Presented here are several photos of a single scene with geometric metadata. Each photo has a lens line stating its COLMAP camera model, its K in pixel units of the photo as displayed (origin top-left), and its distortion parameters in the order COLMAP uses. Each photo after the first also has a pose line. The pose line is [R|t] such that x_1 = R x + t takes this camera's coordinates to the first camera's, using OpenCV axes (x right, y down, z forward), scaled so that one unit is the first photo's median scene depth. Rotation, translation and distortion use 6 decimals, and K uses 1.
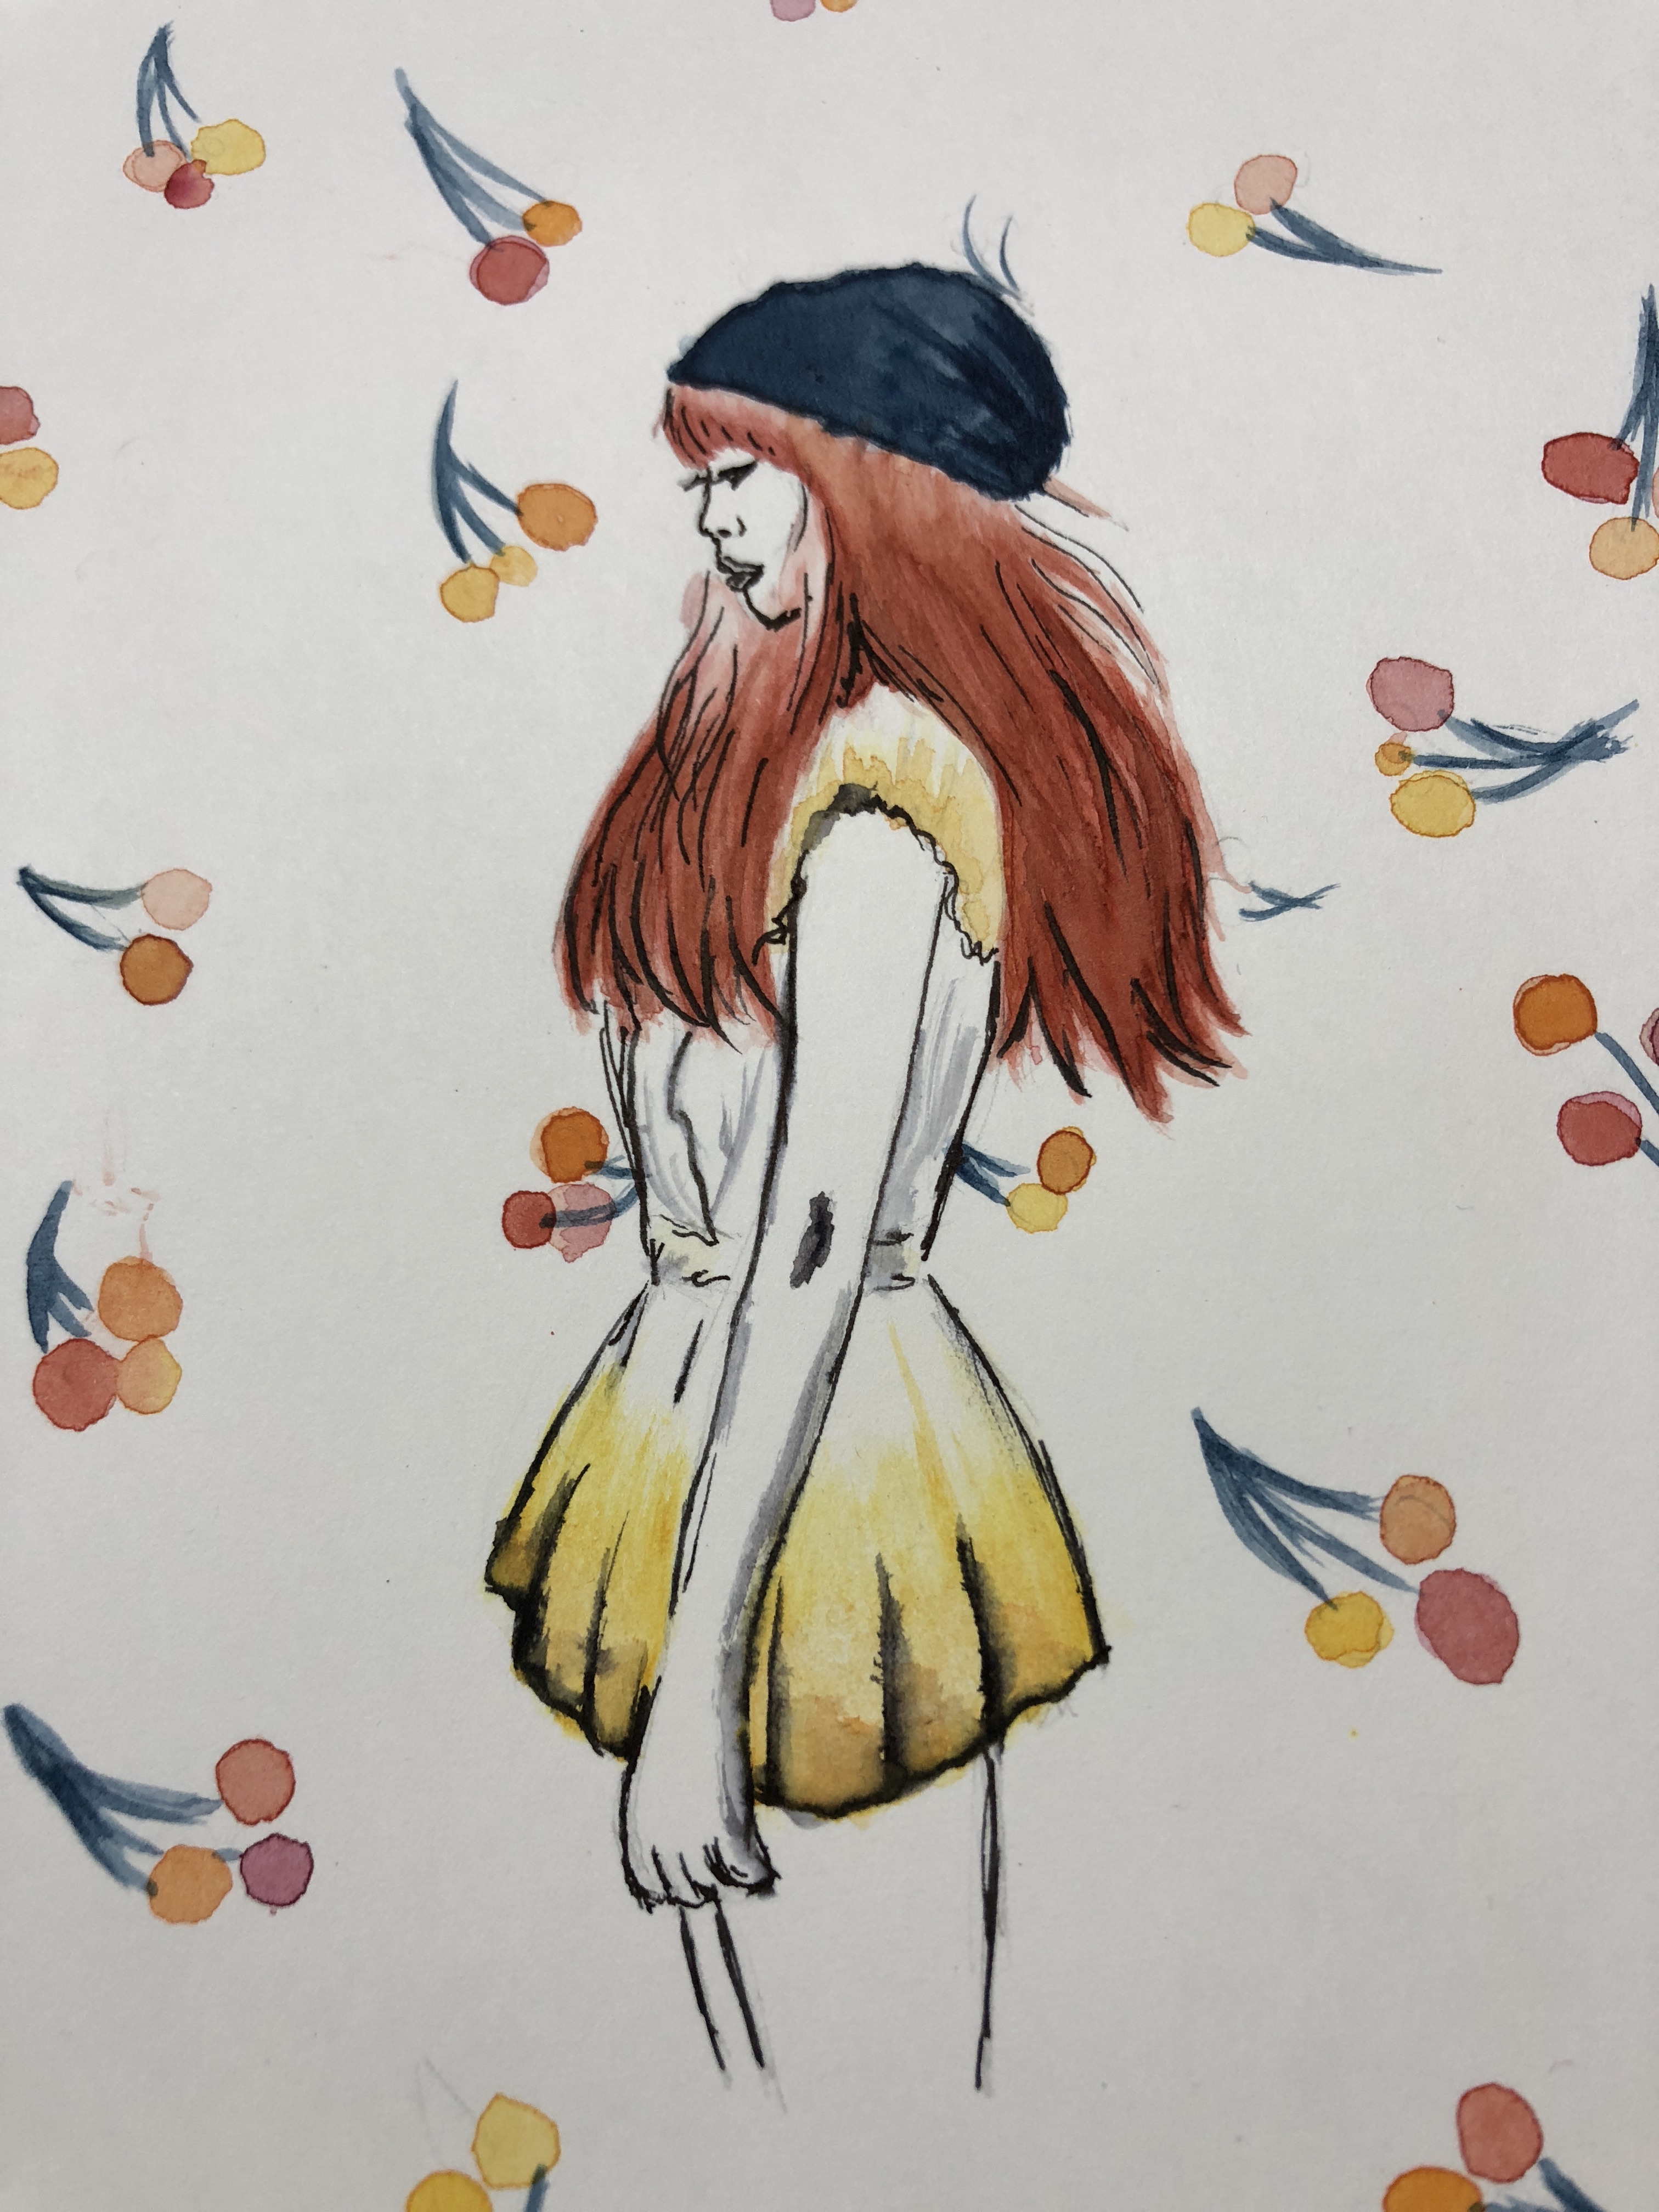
lens RADIAL K [[1839.4, 0, 829.5], [0, 1839.4, 1106.0], [0, 0, 1]] dist [0.119128, -0.535691]
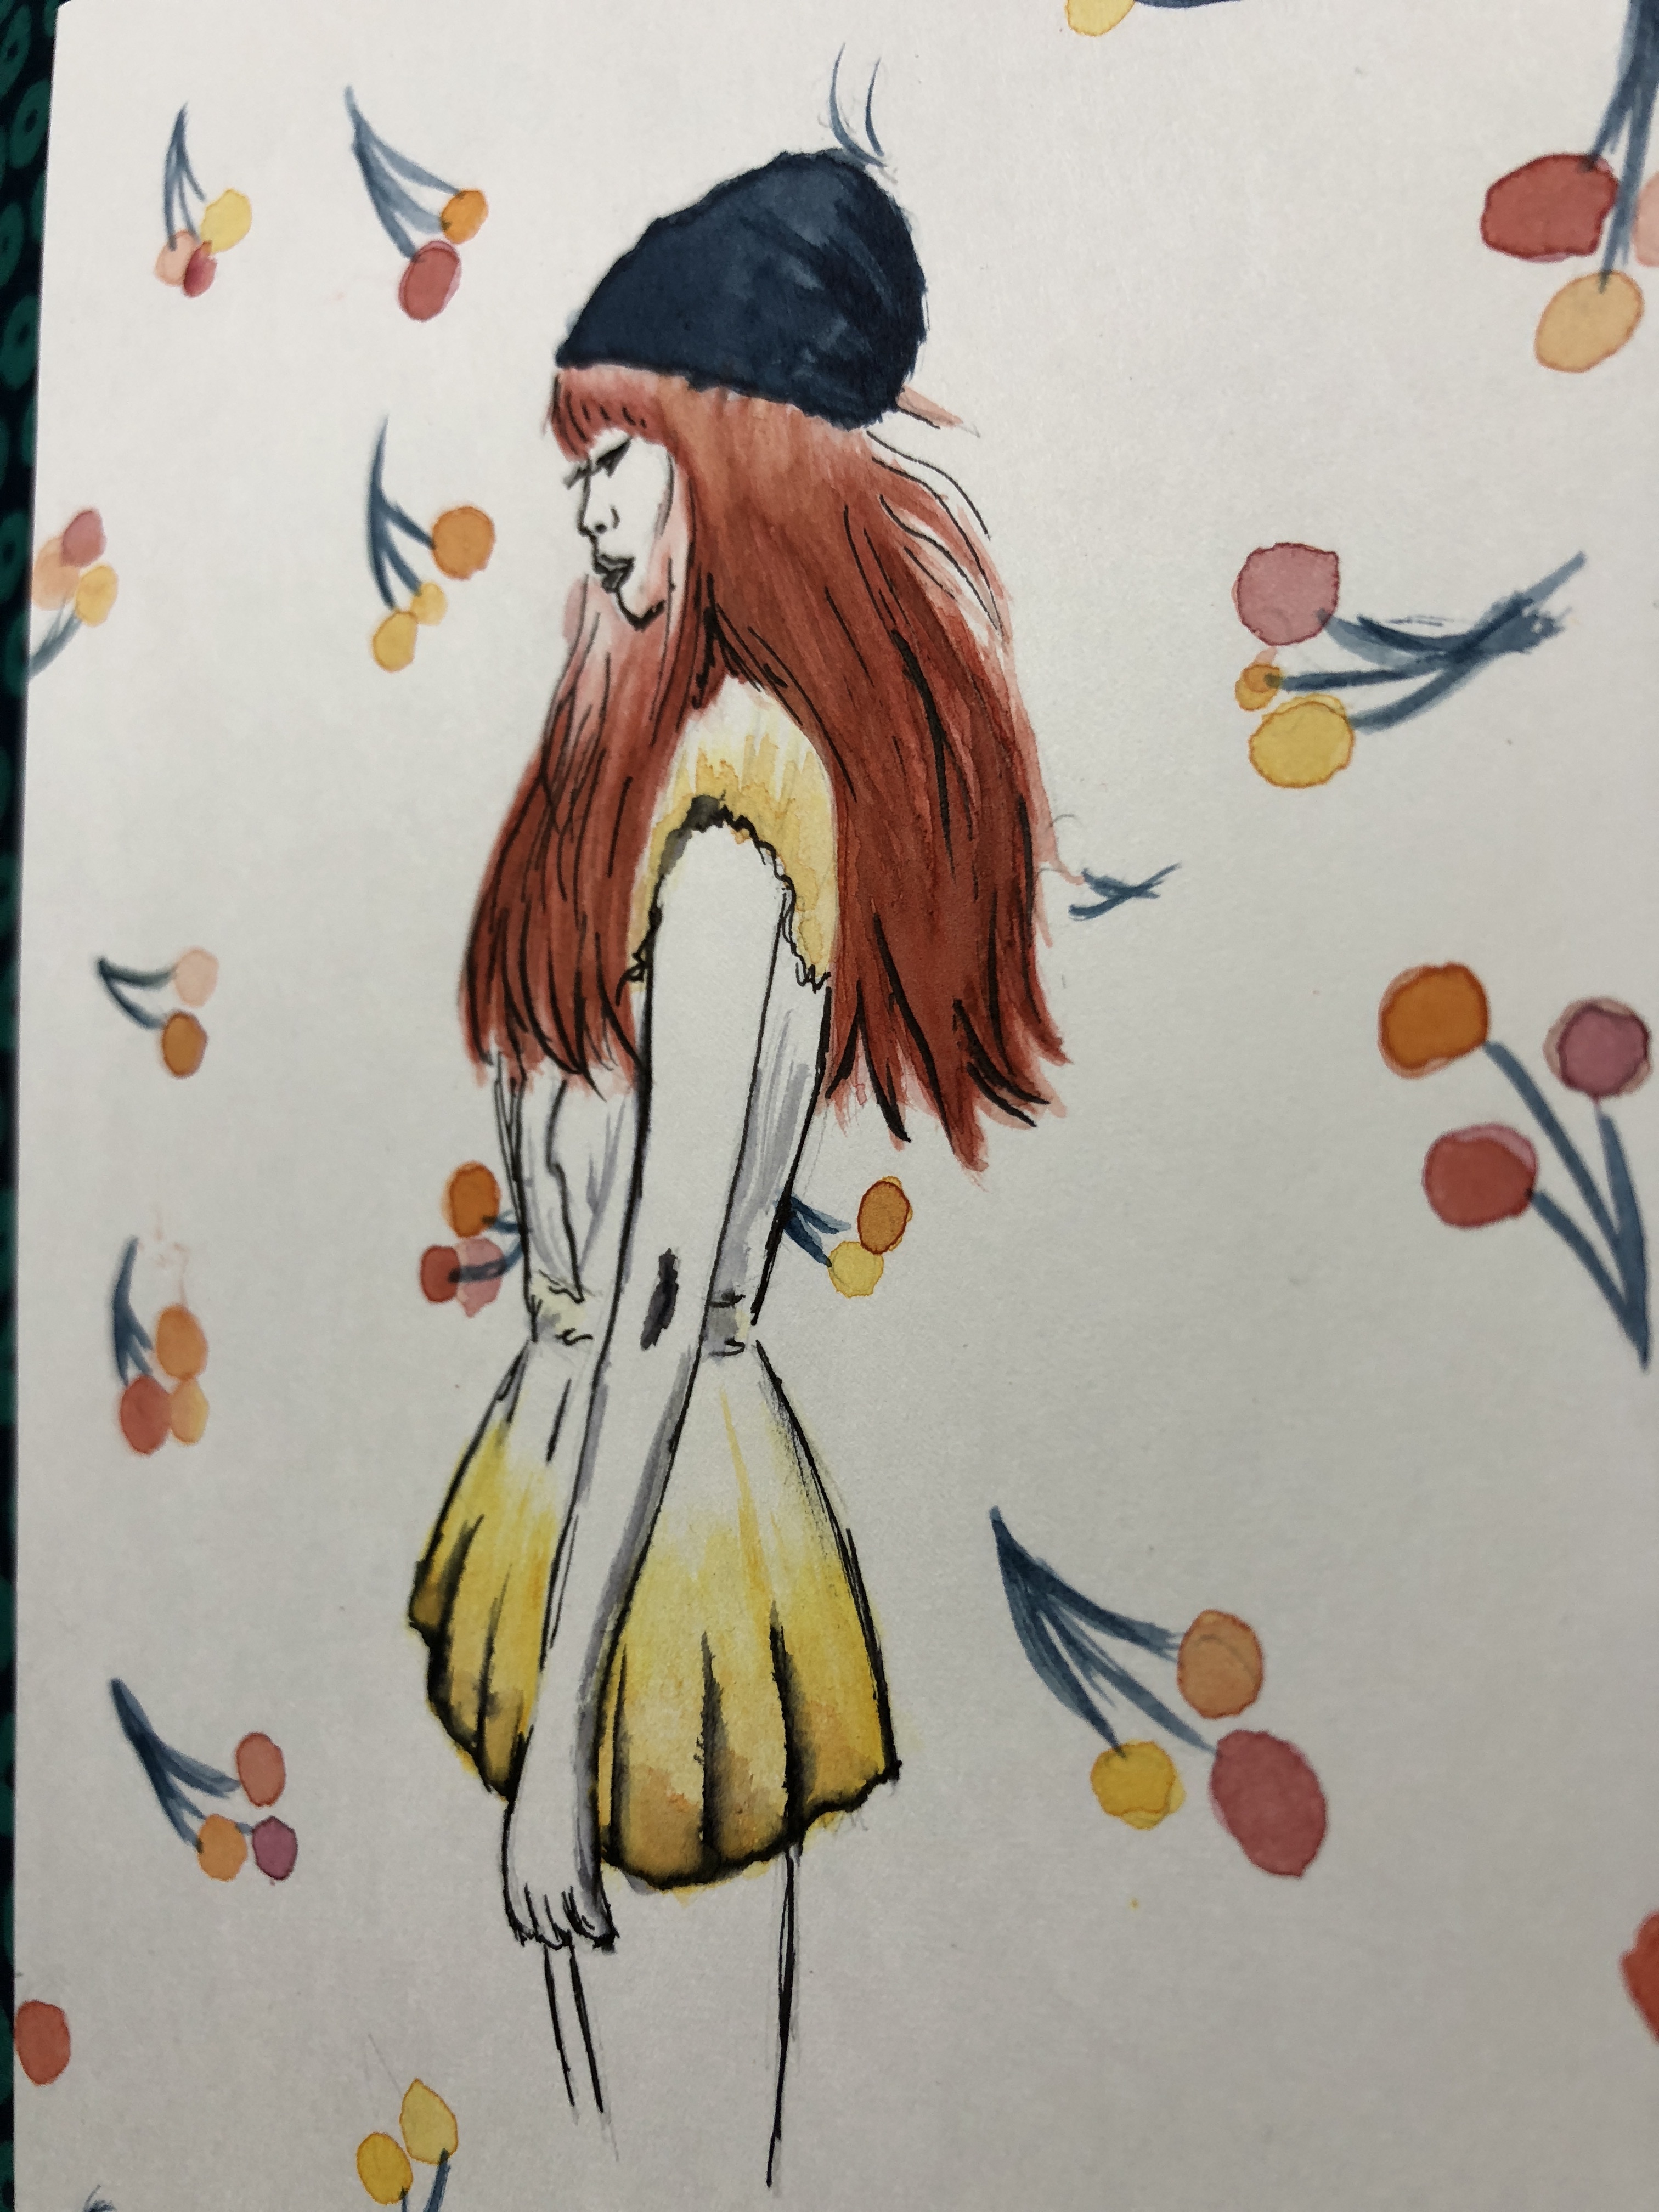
lens RADIAL K [[1847.0, 0, 843.1], [0, 1847.0, 1113.4], [0, 0, 1]] dist [0.105509, -0.483265]
pose [[0.869682, -0.035862, -0.492308, 0.532466], [0.103188, 0.988530, 0.110276, -0.115389], [0.482706, -0.146705, 0.863407, 0.220277]]
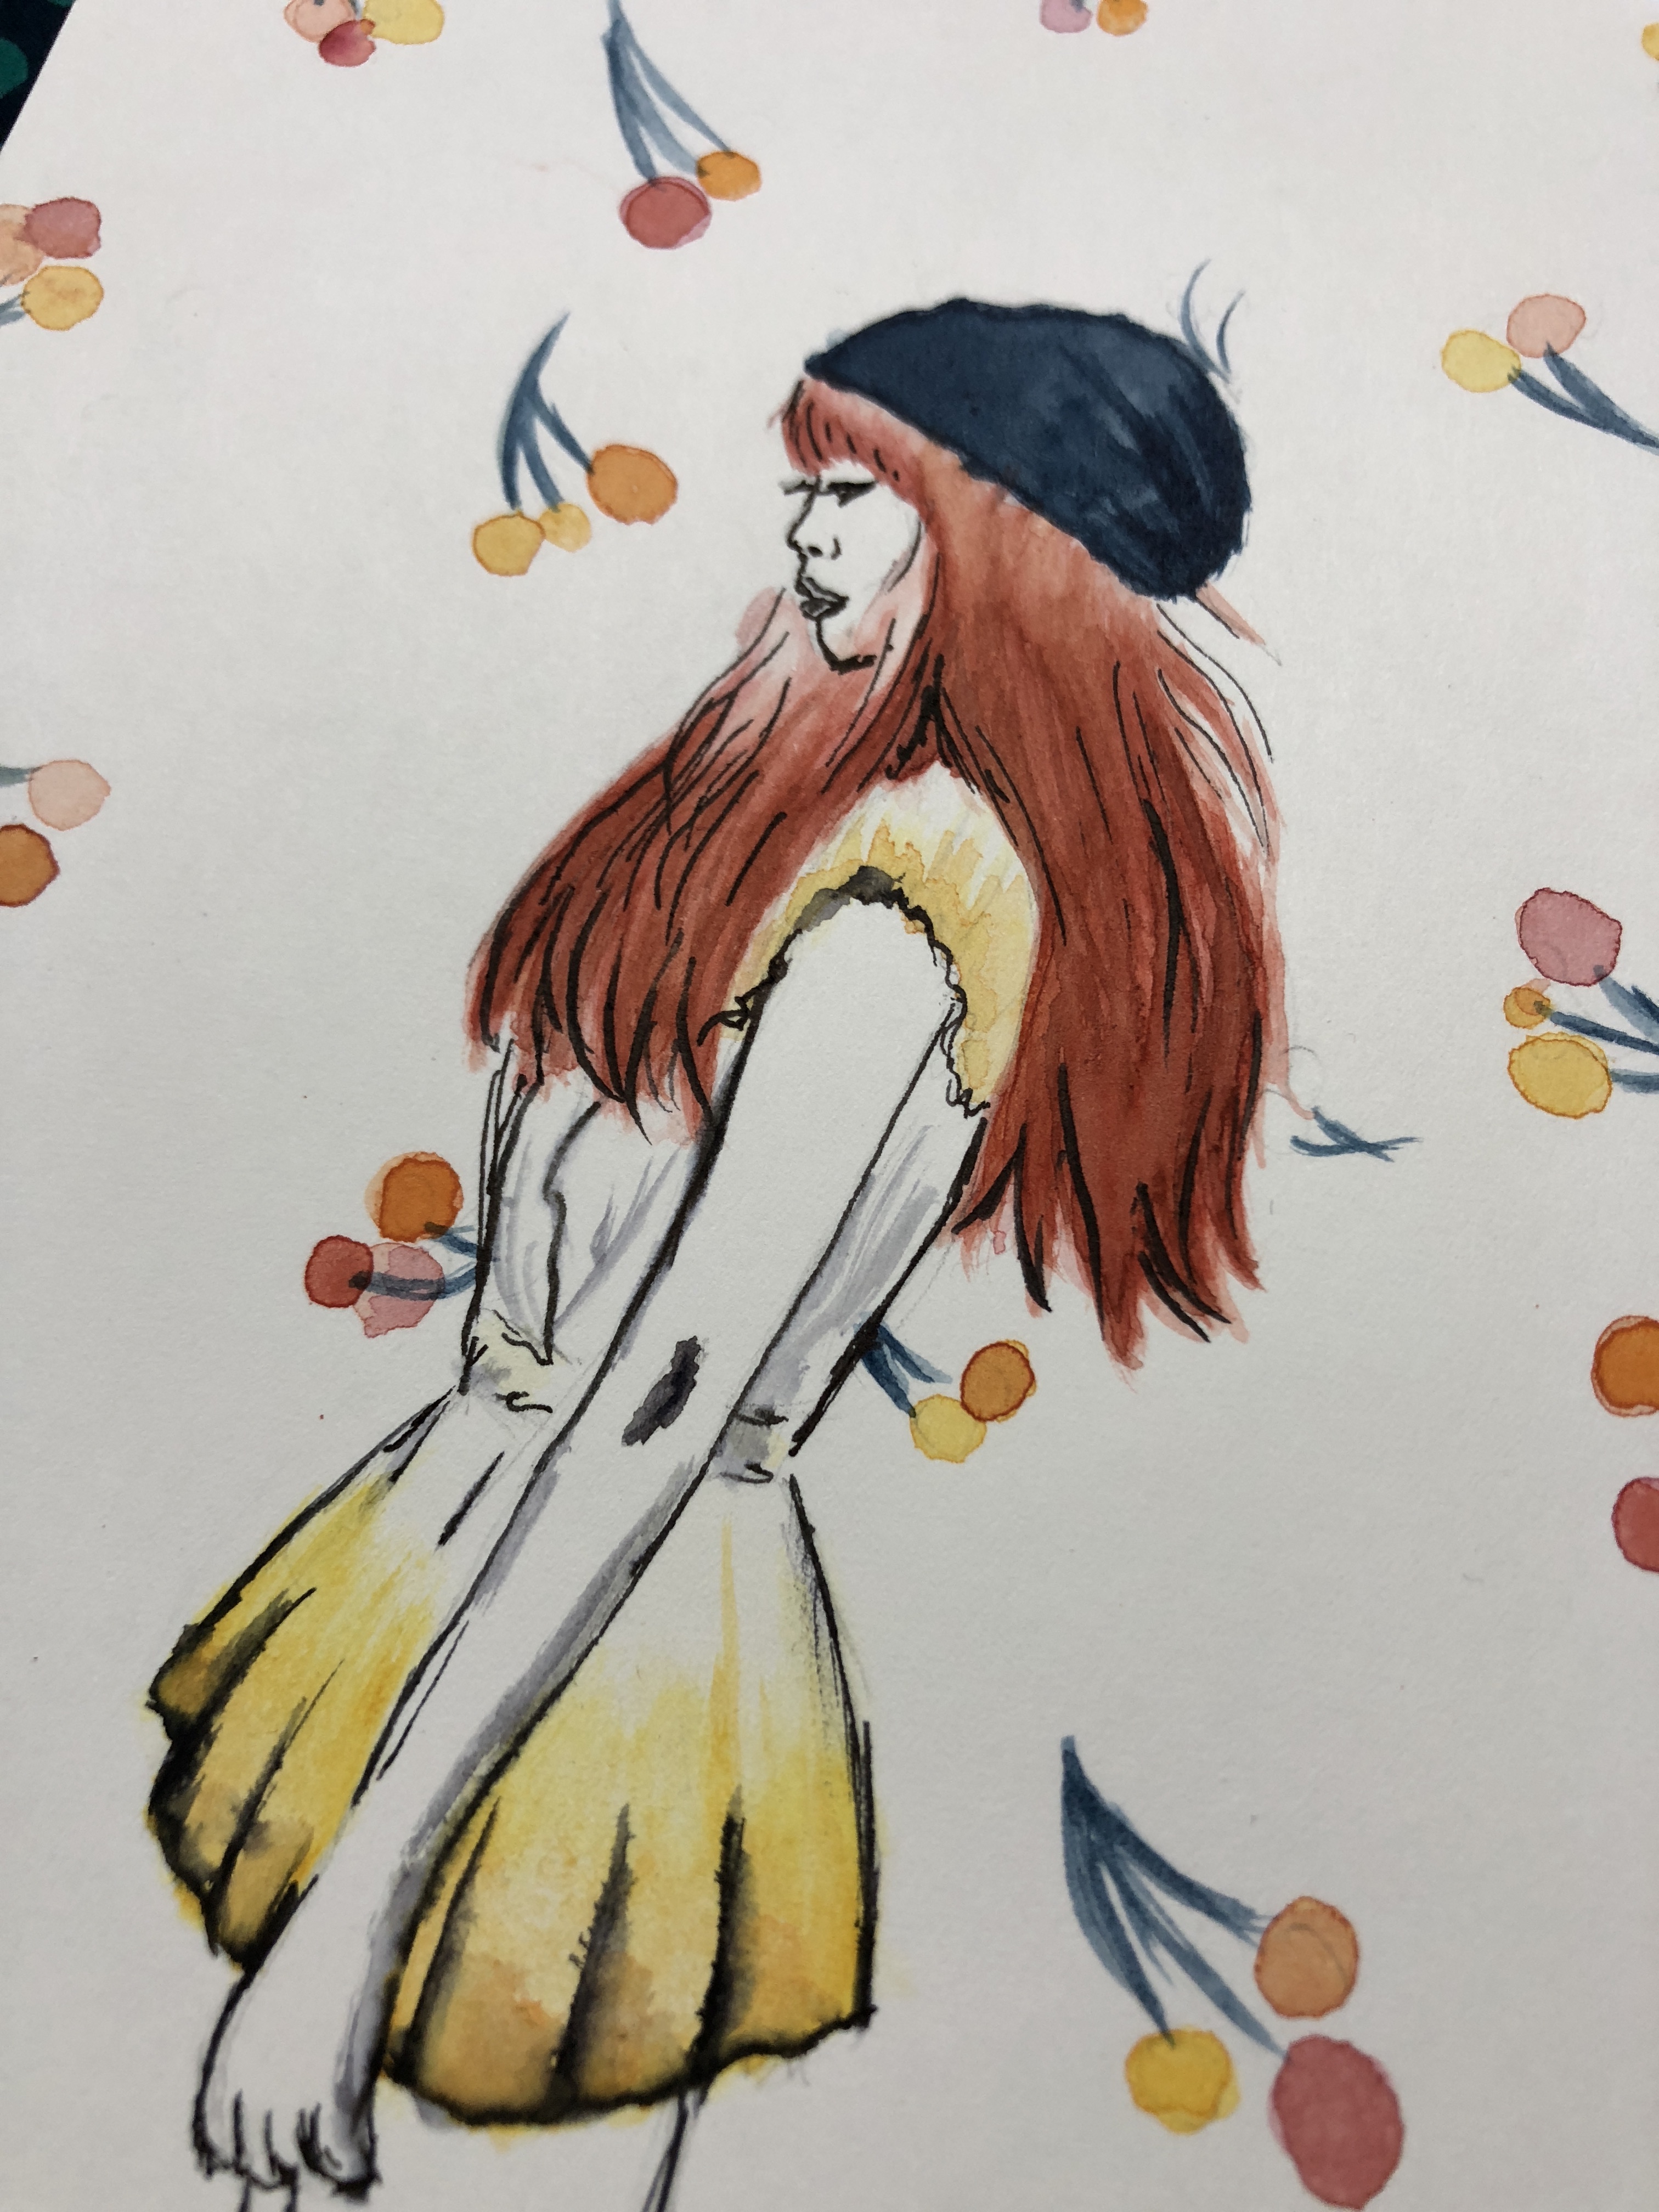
lens RADIAL K [[1847.0, 0, 843.1], [0, 1847.0, 1113.4], [0, 0, 1]] dist [0.105509, -0.483265]
pose [[0.963091, 0.262980, -0.057425, 0.076617], [-0.266501, 0.961572, -0.066000, -0.010432], [0.037862, 0.078868, 0.996166, 0.186281]]
